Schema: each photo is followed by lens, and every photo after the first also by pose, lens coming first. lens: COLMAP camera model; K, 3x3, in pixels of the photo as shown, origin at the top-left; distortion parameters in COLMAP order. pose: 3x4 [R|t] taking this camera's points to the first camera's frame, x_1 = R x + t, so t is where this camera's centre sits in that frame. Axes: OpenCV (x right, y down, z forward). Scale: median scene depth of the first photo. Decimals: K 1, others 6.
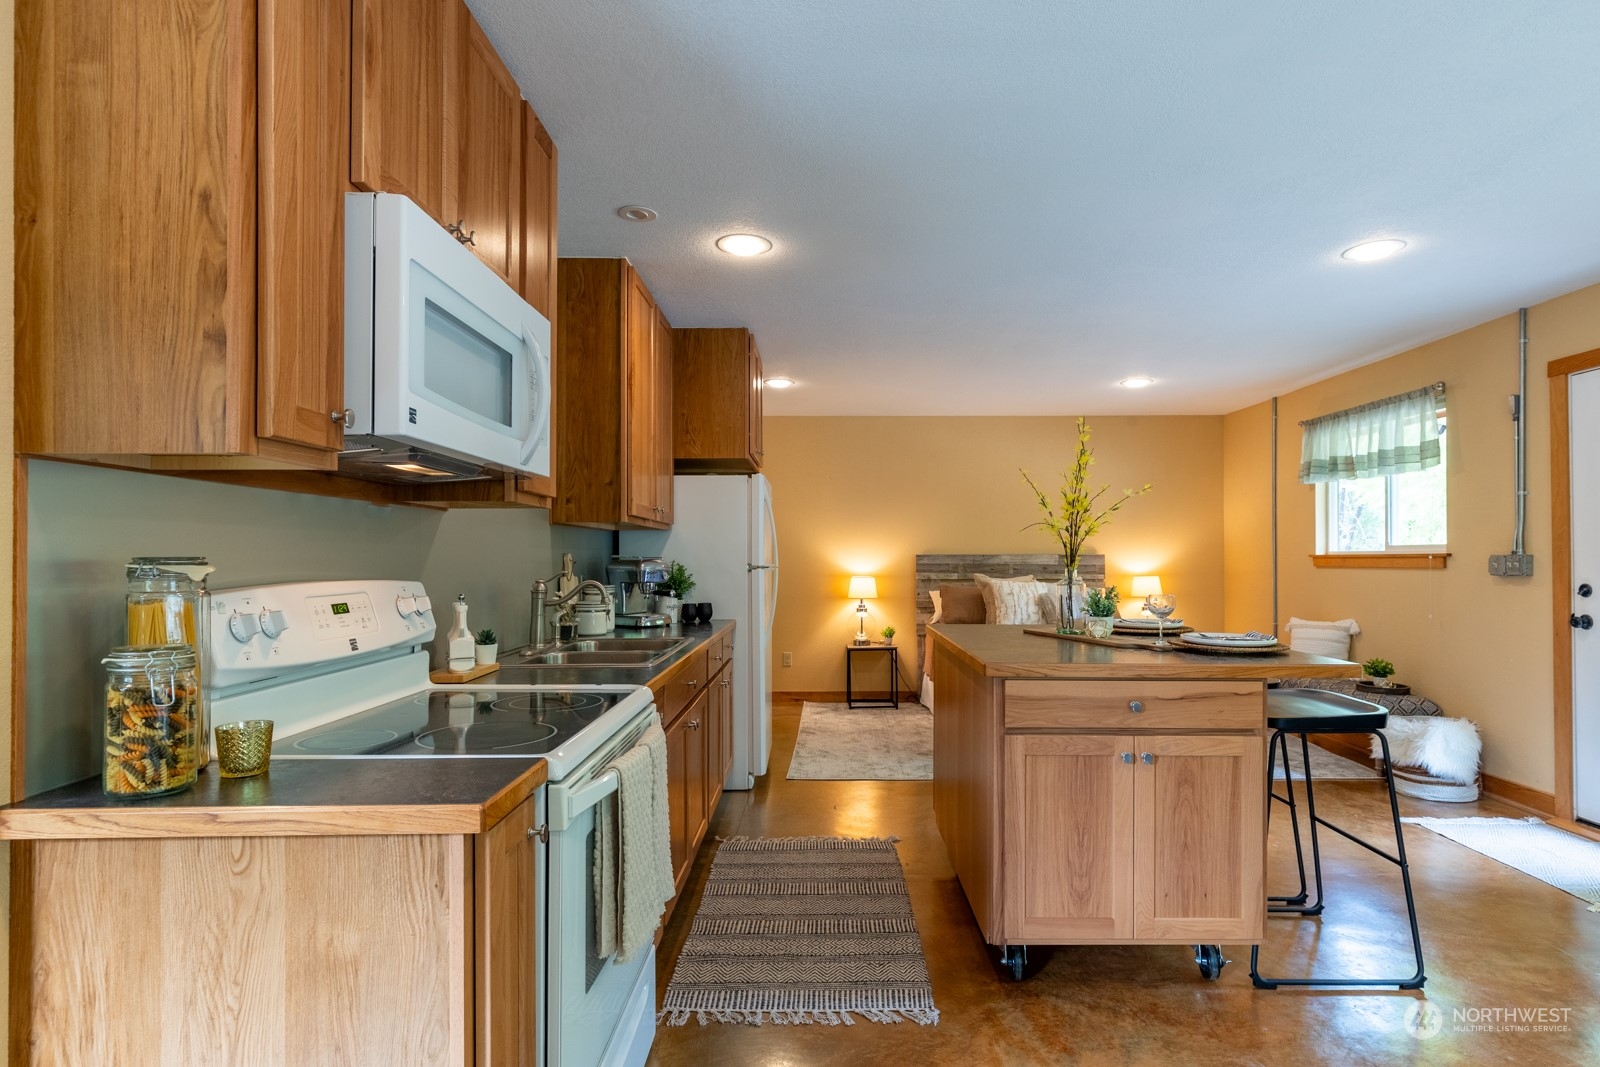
lens RADIAL K [[773.6, 0, 800.1], [0, 773.6, 553.9], [0, 0, 1]] dist [0.000277, -0.000009]
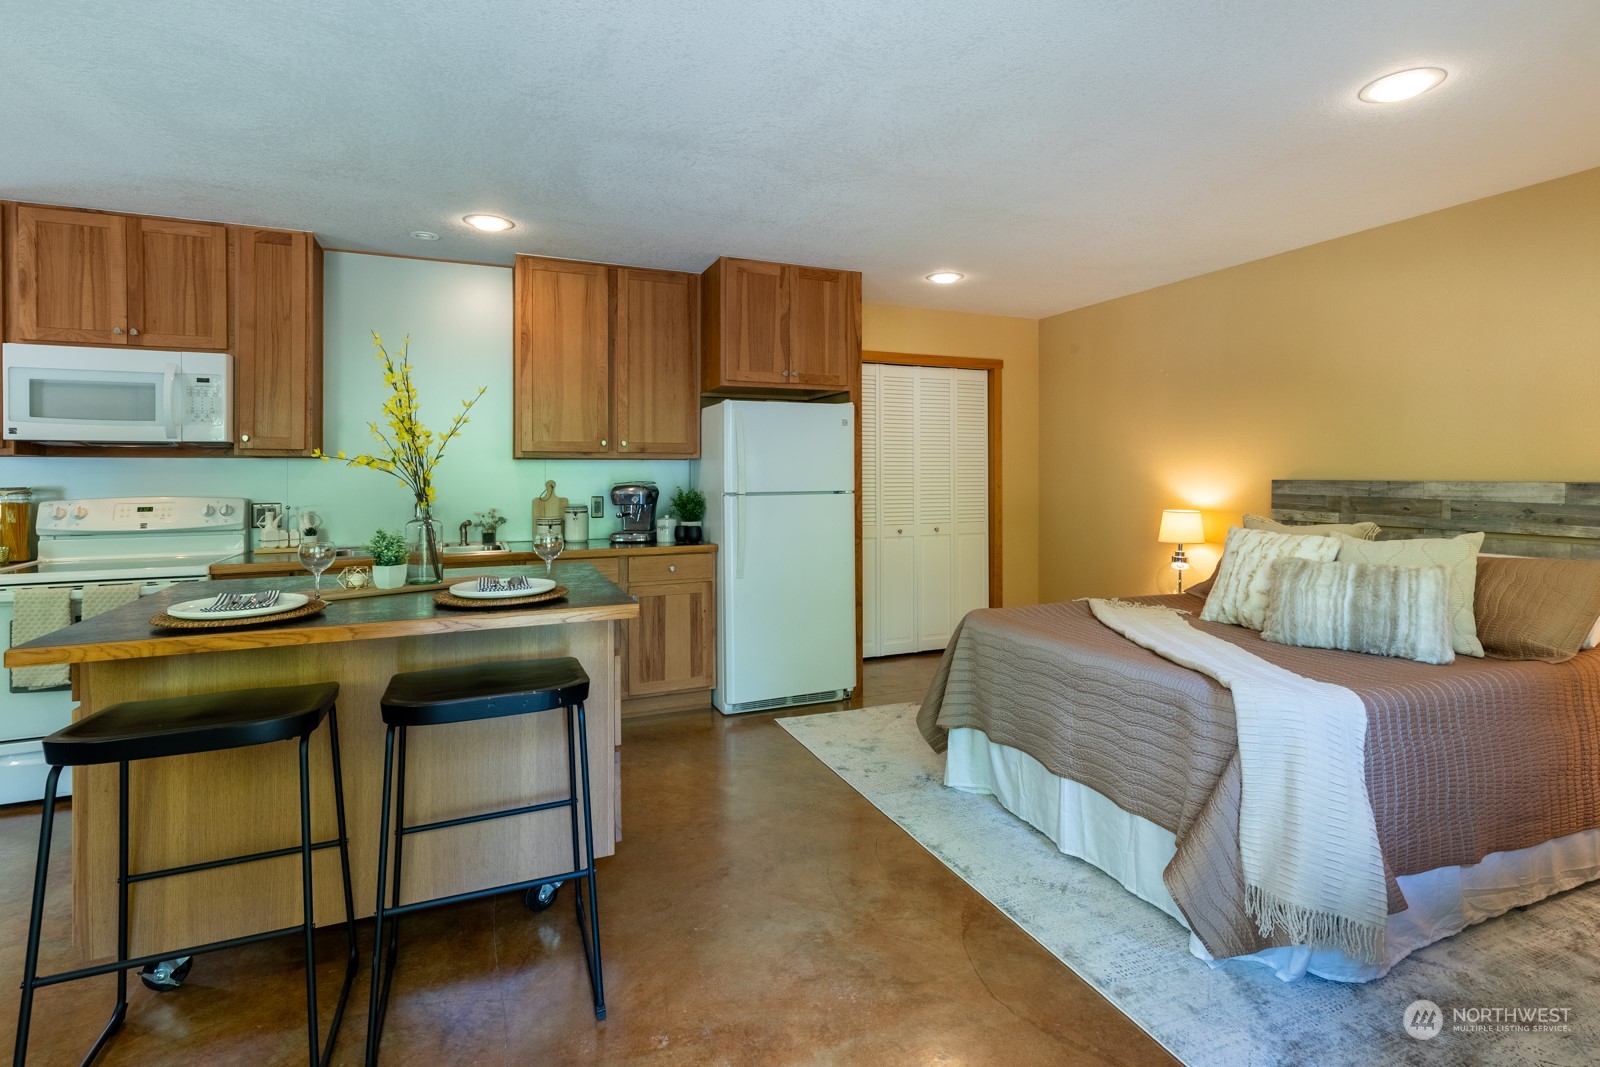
lens RADIAL K [[749.1, 0, 831.3], [0, 749.1, 488.7], [0, 0, 1]] dist [0.000424, -0.000200]
pose [[0.451296, 0.020407, -0.892141, 0.672129], [0.004723, 0.999670, 0.025255, -0.010797], [0.892362, -0.015611, 0.451051, 0.532548]]
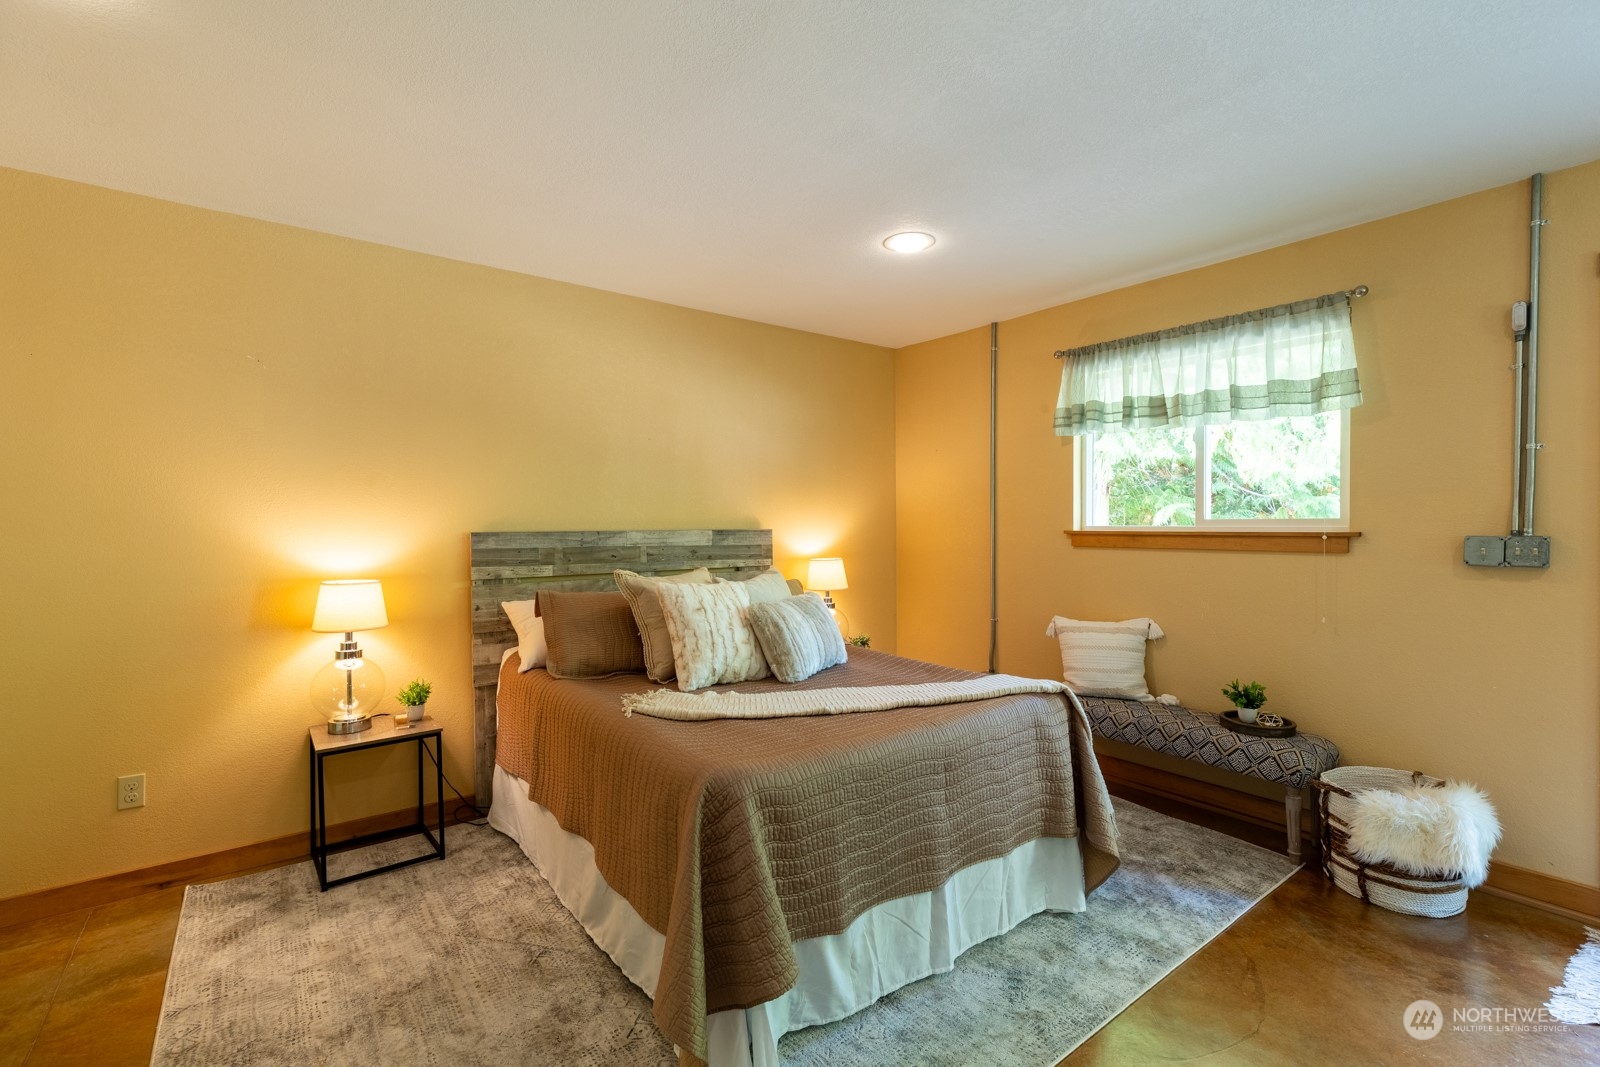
lens RADIAL K [[714.5, 0, 809.3], [0, 714.5, 535.3], [0, 0, 1]] dist [0.002687, 0.000168]
pose [[0.766628, -0.012644, 0.641967, 0.022112], [-0.000871, 0.999785, 0.020732, -0.008738], [-0.642091, -0.016452, 0.766452, 0.631292]]
